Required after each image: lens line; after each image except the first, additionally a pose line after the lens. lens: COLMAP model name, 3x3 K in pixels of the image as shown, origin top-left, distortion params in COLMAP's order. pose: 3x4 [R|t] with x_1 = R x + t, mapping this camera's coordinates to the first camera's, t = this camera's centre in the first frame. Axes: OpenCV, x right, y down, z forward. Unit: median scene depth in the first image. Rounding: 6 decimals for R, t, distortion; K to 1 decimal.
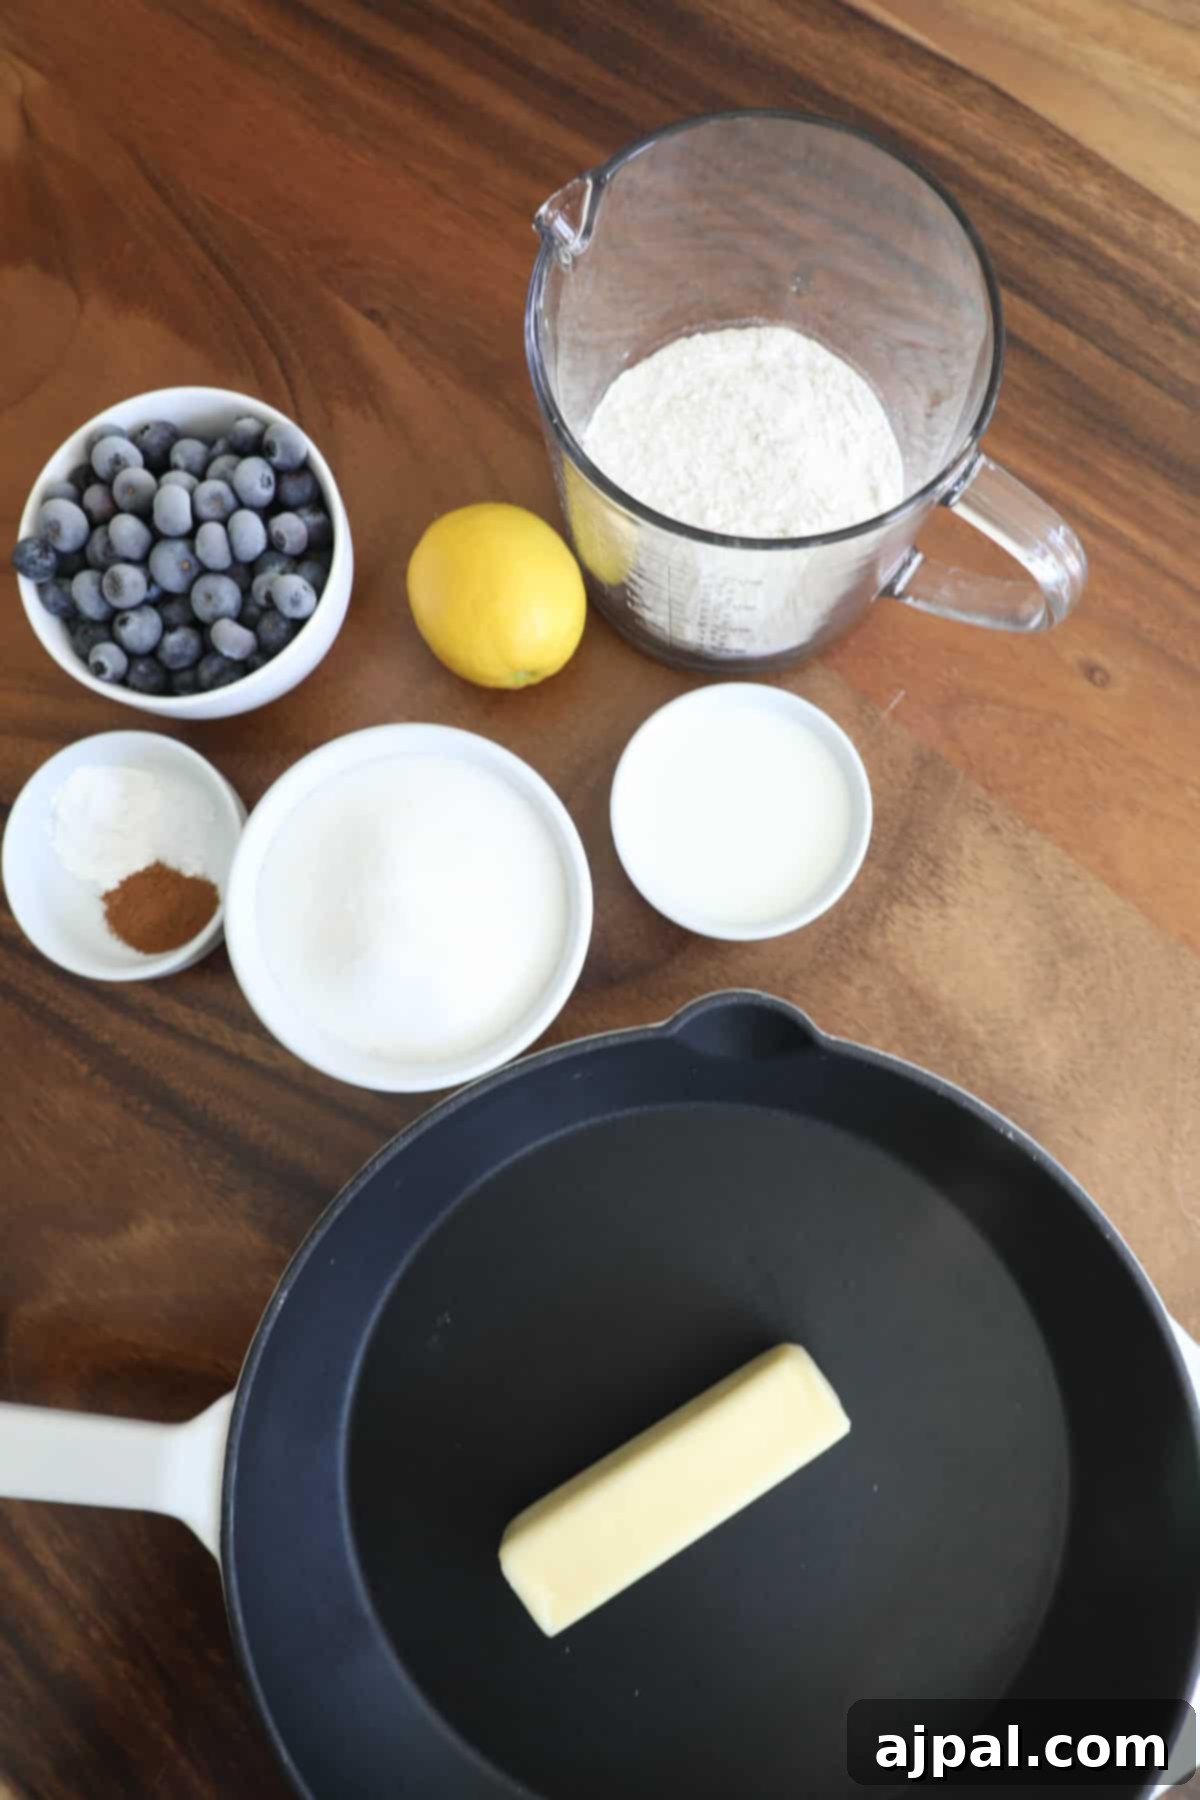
lens RADIAL K [[1432.5, 0, 568.2], [0, 1432.5, 901.4], [0, 0, 1]] dist [-0.093939, 0.050160]
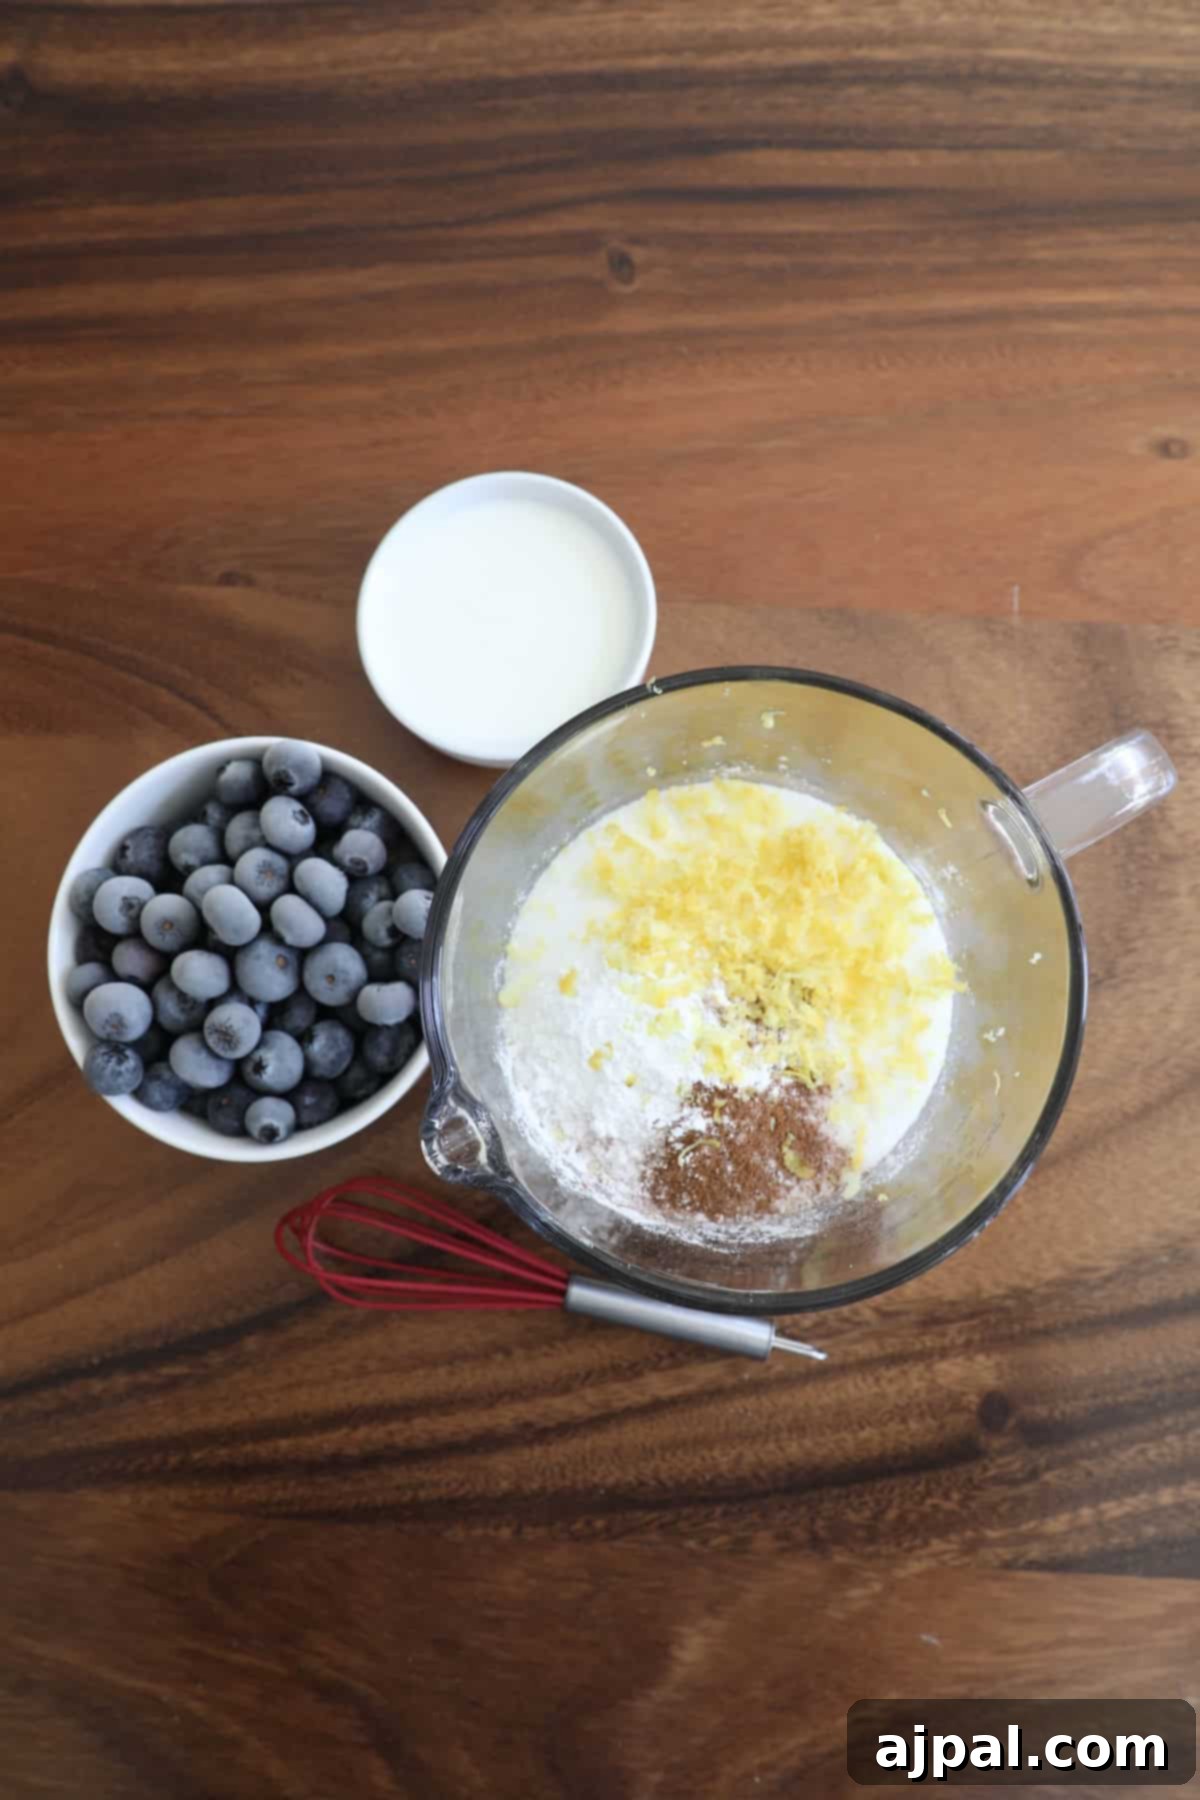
lens RADIAL K [[1404.1, 0, 575.8], [0, 1404.1, 886.9], [0, 0, 1]] dist [-0.098221, 0.049143]
pose [[0.804826, -0.585664, 0.096196, -0.170300], [0.588873, 0.808201, -0.006298, -0.153368], [-0.074057, 0.061716, 0.995342, 0.191375]]
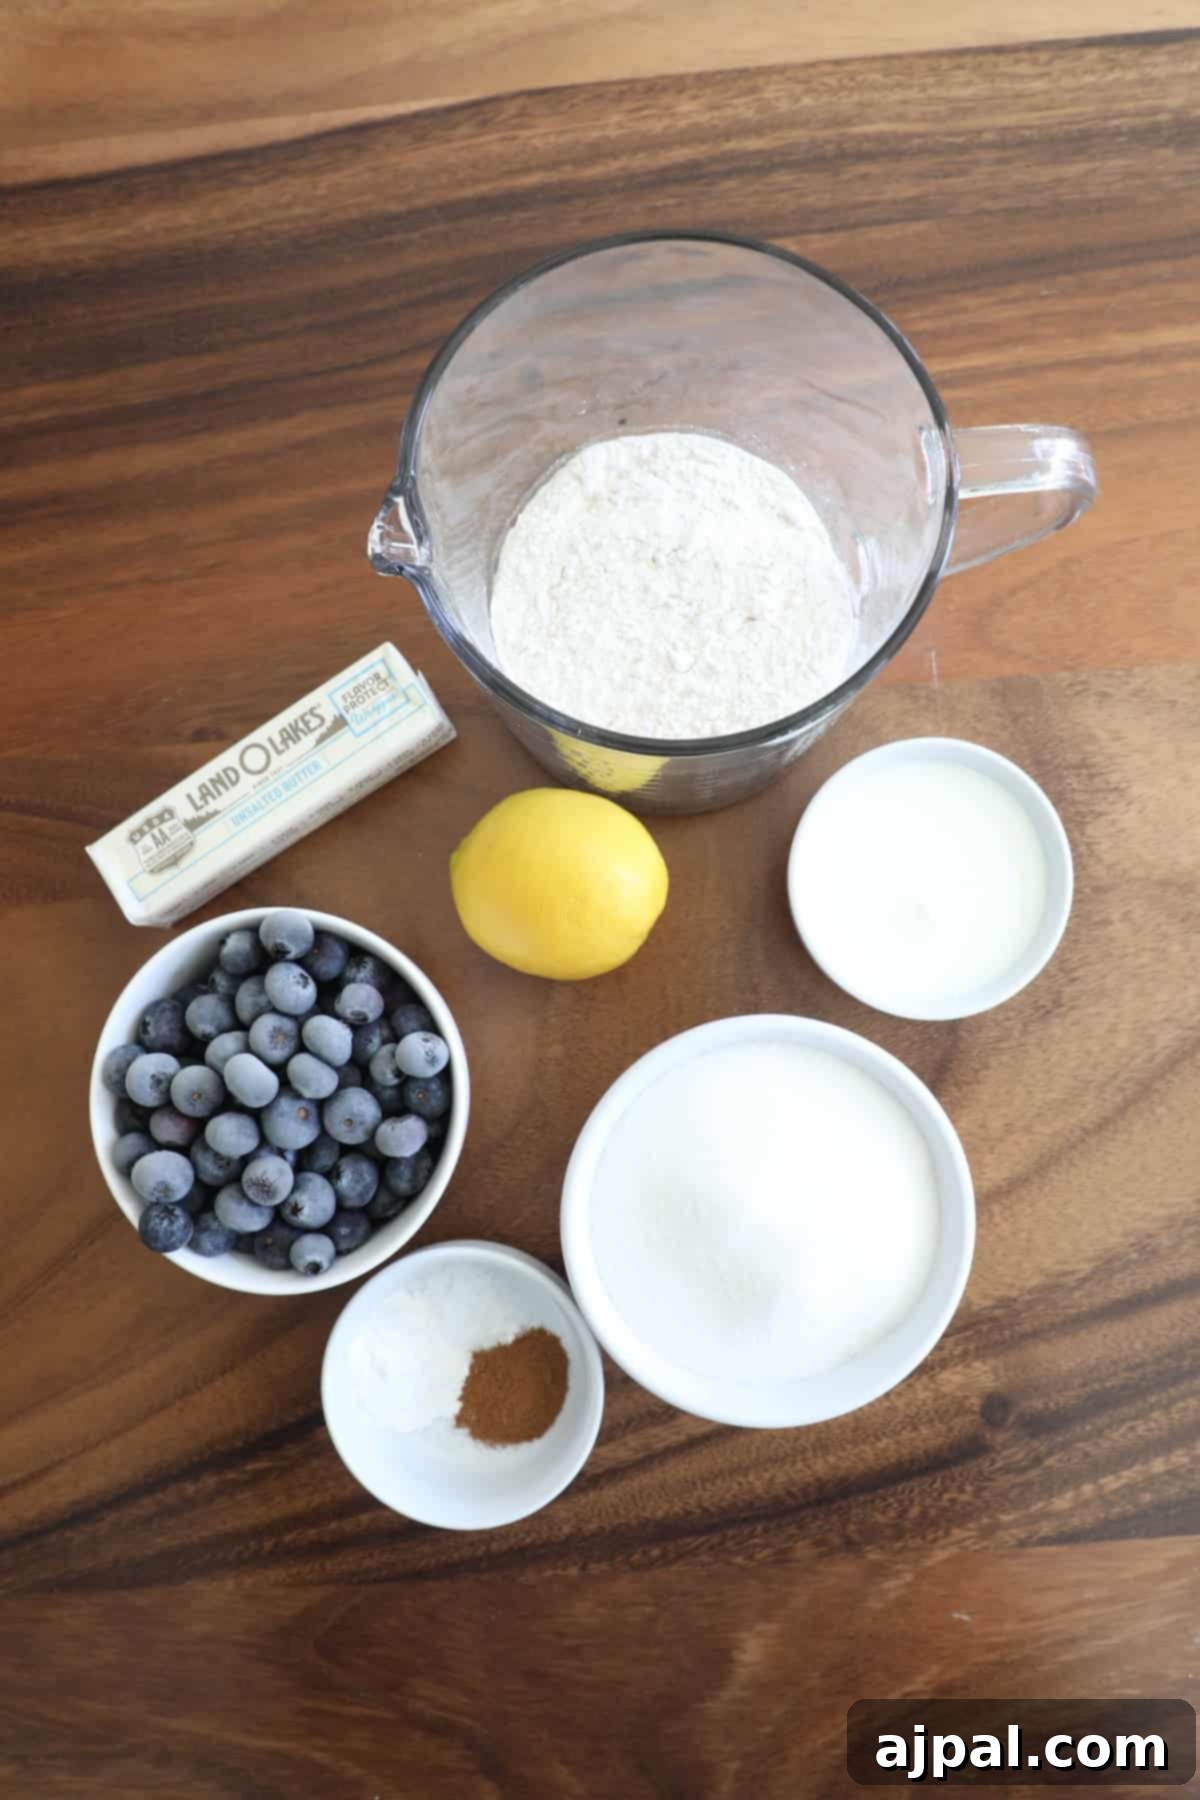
lens RADIAL K [[1404.1, 0, 588.8], [0, 1404.1, 900.1], [0, 0, 1]] dist [-0.098221, 0.049143]
pose [[0.722013, -0.688534, 0.067957, -0.100181], [0.687894, 0.724910, 0.036155, -0.218926], [-0.074157, 0.020643, 0.997033, 0.116153]]
